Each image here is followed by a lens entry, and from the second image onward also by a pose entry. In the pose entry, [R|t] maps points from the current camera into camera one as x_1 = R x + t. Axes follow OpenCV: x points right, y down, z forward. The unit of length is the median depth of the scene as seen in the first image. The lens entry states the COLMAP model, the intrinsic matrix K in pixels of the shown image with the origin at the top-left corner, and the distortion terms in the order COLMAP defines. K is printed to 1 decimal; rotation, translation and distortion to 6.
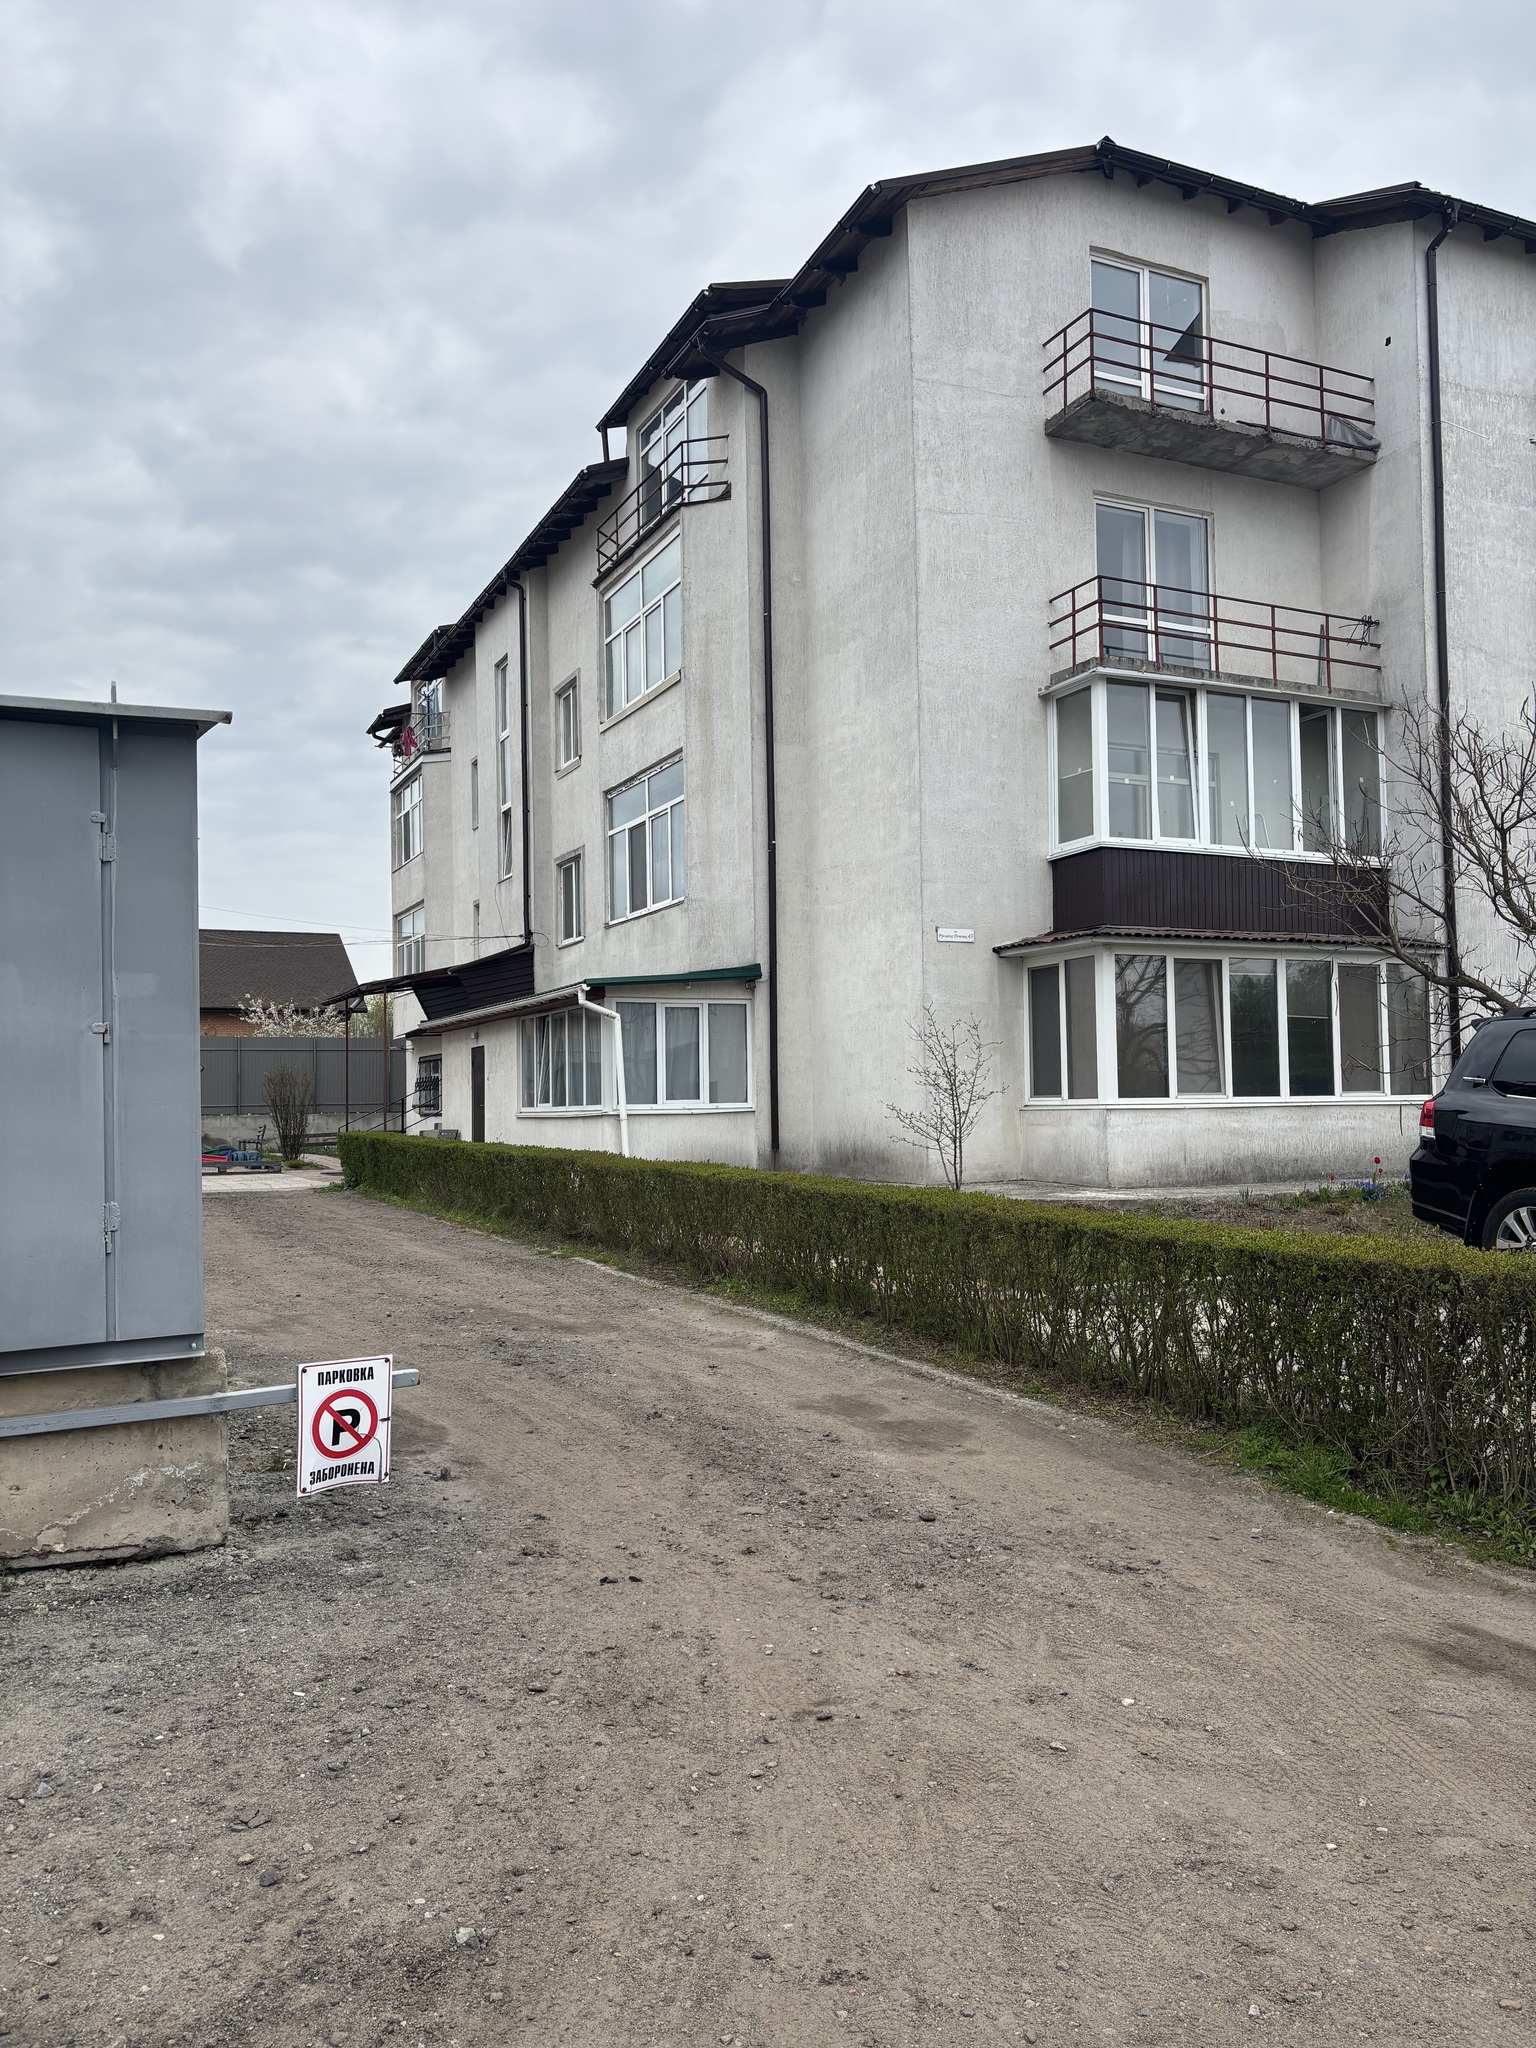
lens RADIAL K [[1529.3, 0, 770.1], [0, 1529.3, 1036.3], [0, 0, 1]] dist [0.024408, -0.003981]
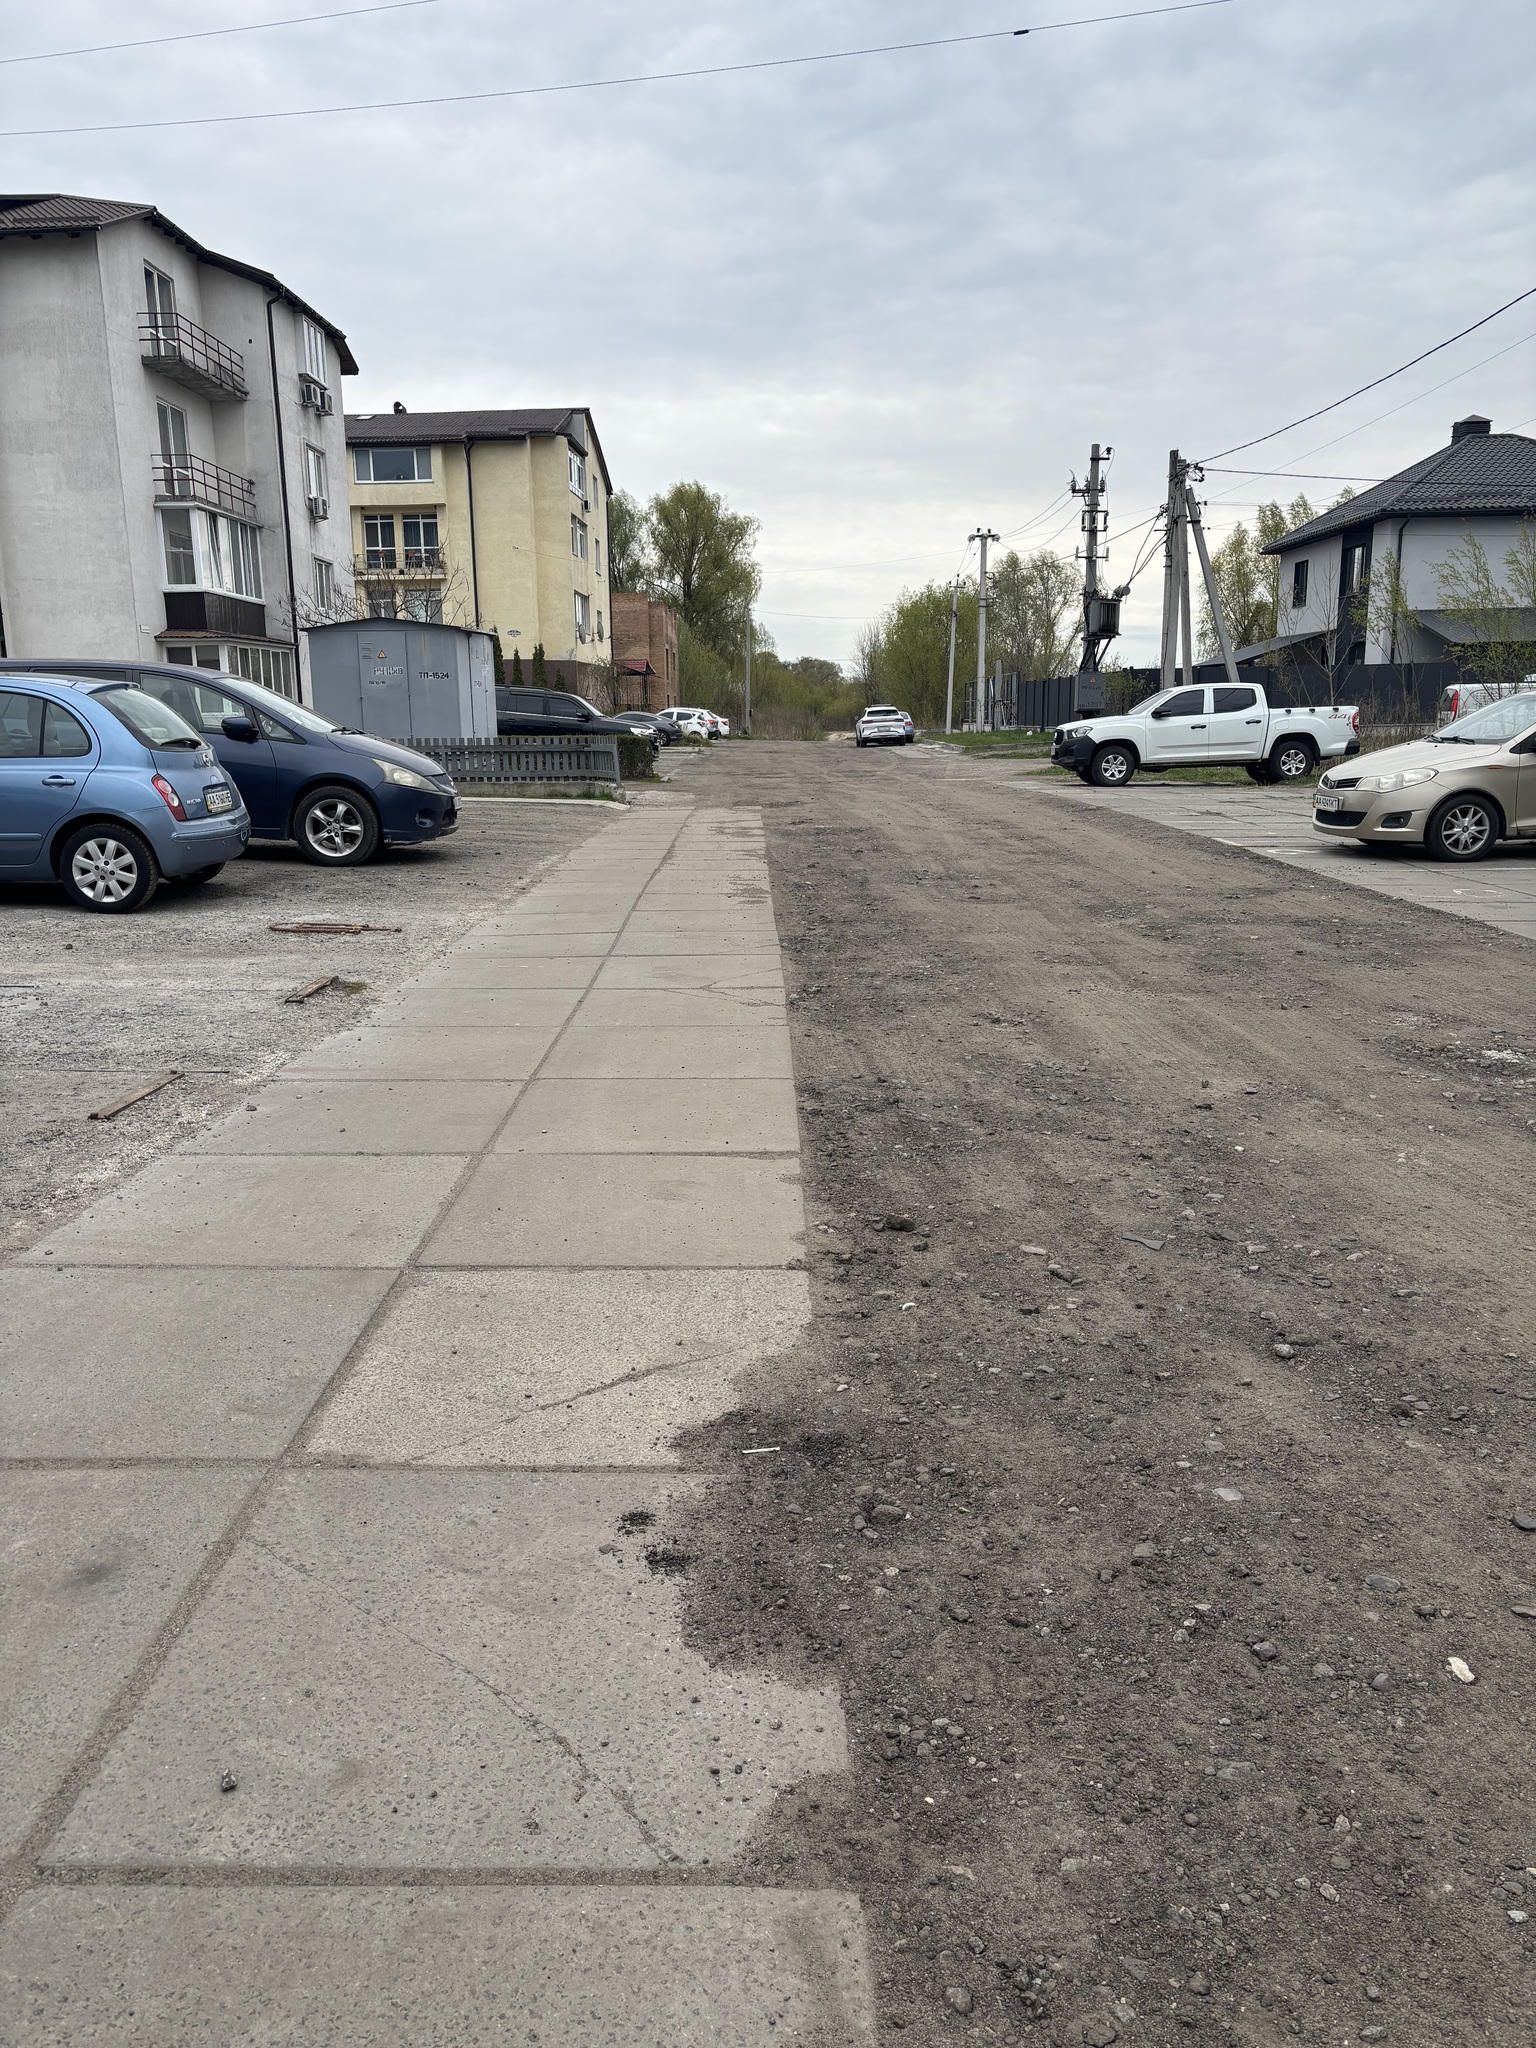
lens RADIAL K [[1529.3, 0, 768.8], [0, 1529.3, 1025.9], [0, 0, 1]] dist [0.024408, -0.003981]
pose [[0.442100, -0.167698, 0.881150, -1.288550], [-0.037623, 0.978036, 0.205013, 0.000617], [-0.896177, -0.123787, 0.426080, -0.632362]]
